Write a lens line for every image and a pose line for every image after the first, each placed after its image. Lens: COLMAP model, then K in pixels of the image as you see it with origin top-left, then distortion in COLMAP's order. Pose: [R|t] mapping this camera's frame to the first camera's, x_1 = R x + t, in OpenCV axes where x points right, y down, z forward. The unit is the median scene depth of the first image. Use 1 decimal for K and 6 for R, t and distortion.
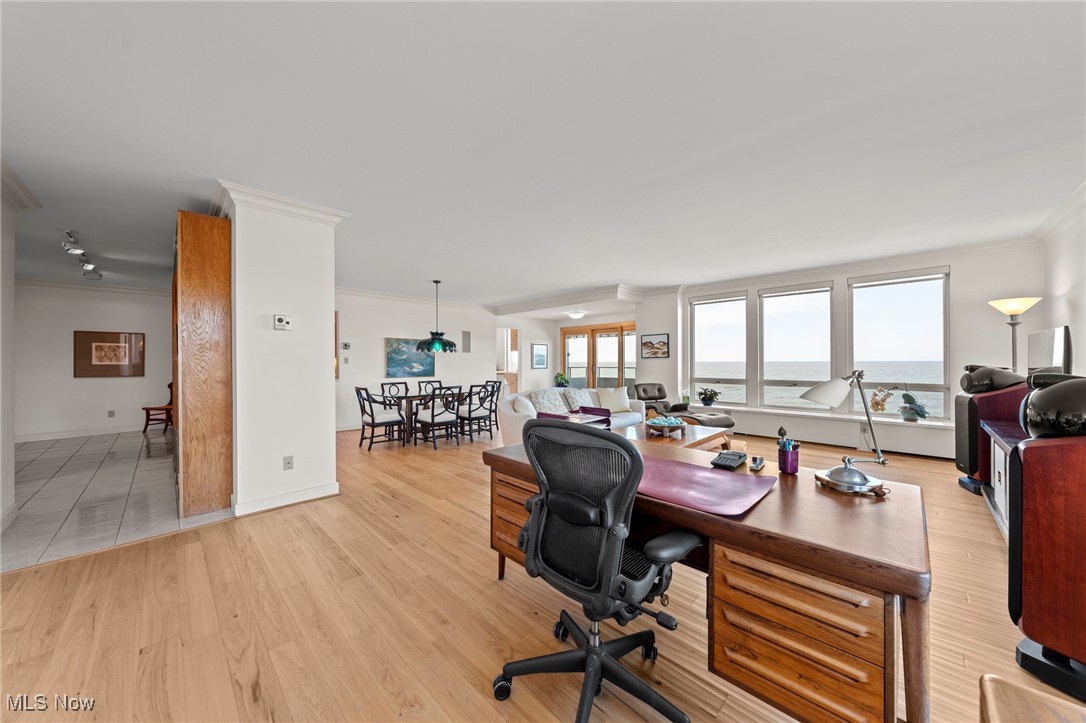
lens RADIAL K [[372.3, 0, 543.0], [0, 372.3, 361.5], [0, 0, 1]] dist [0.000089, 0.000134]
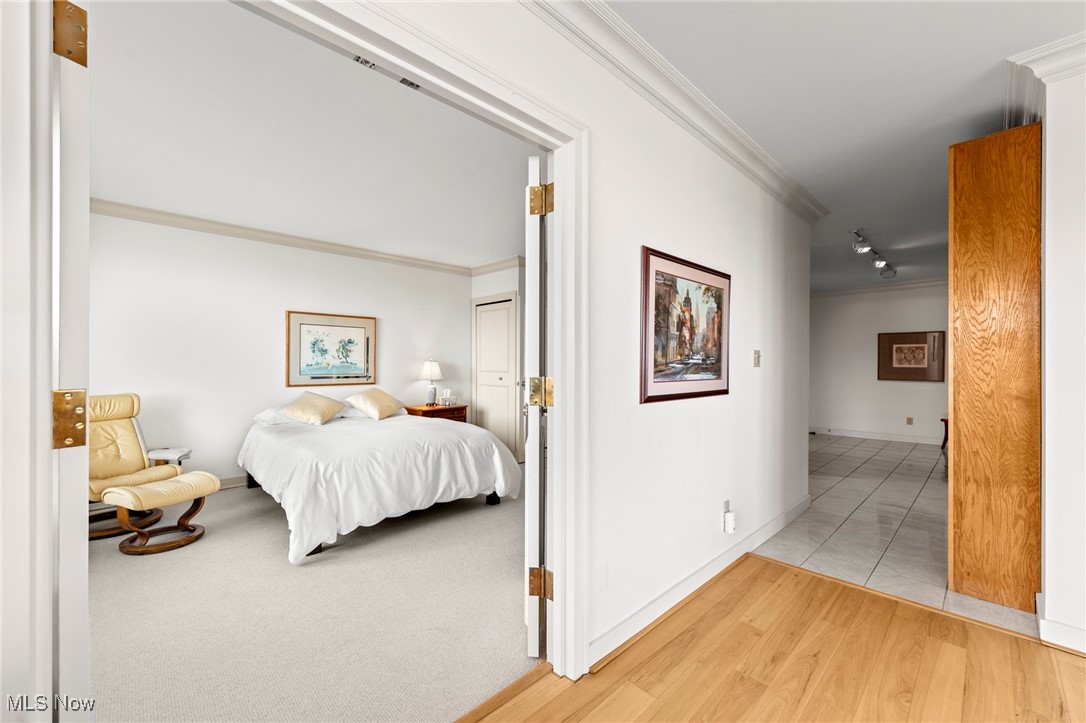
lens RADIAL K [[420.4, 0, 541.3], [0, 420.4, 364.7], [0, 0, 1]] dist [-0.000354, 0.000162]
pose [[-0.047340, 0.004563, -0.998868, -0.150410], [-0.004185, 0.999980, 0.004767, 0.000703], [0.998870, 0.004406, -0.047320, 0.264407]]
